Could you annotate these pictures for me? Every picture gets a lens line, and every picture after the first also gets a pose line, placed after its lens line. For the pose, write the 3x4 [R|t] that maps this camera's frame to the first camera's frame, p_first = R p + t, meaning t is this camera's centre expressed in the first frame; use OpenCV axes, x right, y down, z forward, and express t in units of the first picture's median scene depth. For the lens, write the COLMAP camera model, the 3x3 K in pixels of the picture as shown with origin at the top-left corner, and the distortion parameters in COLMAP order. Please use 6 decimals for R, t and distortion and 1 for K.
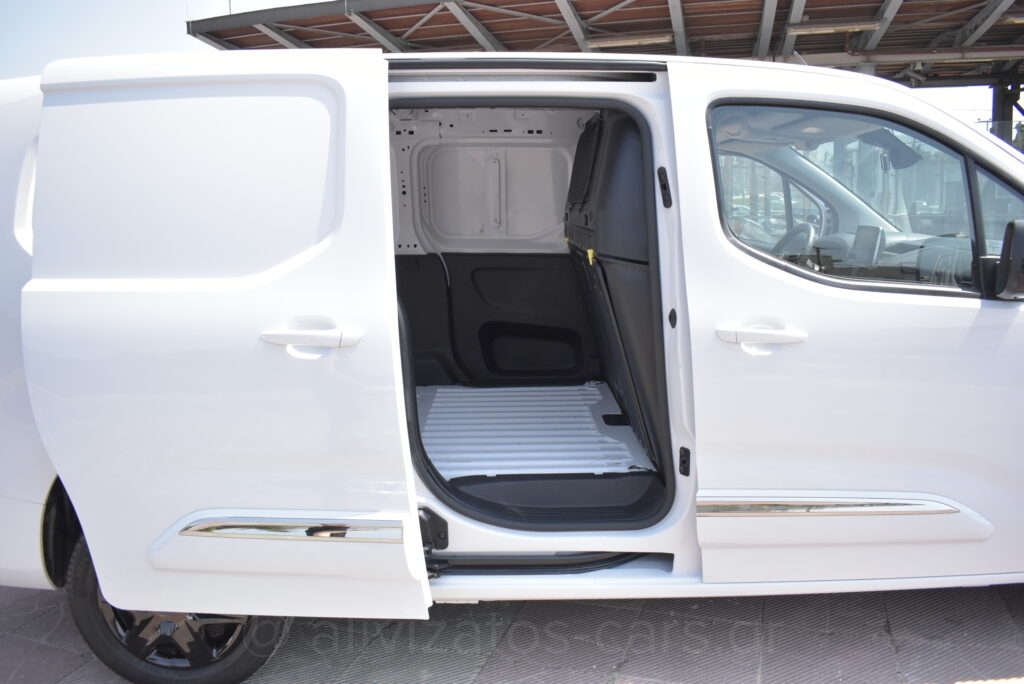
lens RADIAL K [[783.1, 0, 508.4], [0, 783.1, 340.0], [0, 0, 1]] dist [-0.092851, -0.000219]
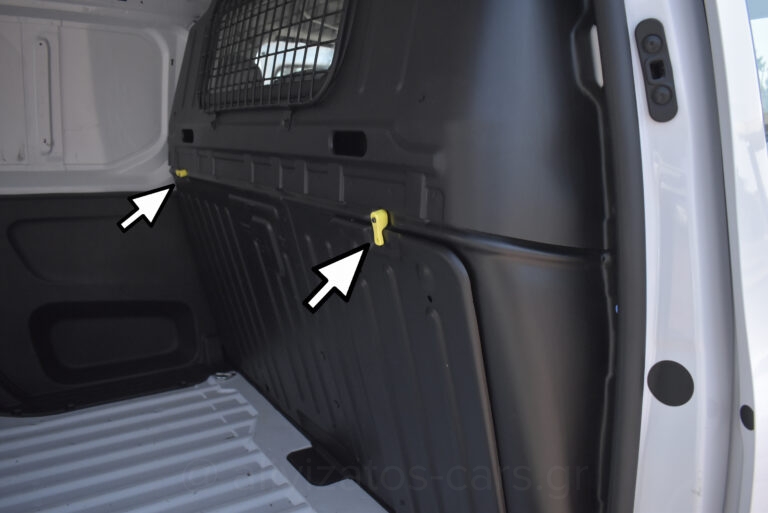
lens RADIAL K [[587.3, 0, 382.5], [0, 587.3, 252.5], [0, 0, 1]] dist [-0.092851, -0.000219]
pose [[0.826007, -0.077162, 0.558354, -0.053572], [0.058219, 0.996967, 0.051649, -0.074689], [-0.560646, -0.010156, 0.827994, 0.494108]]
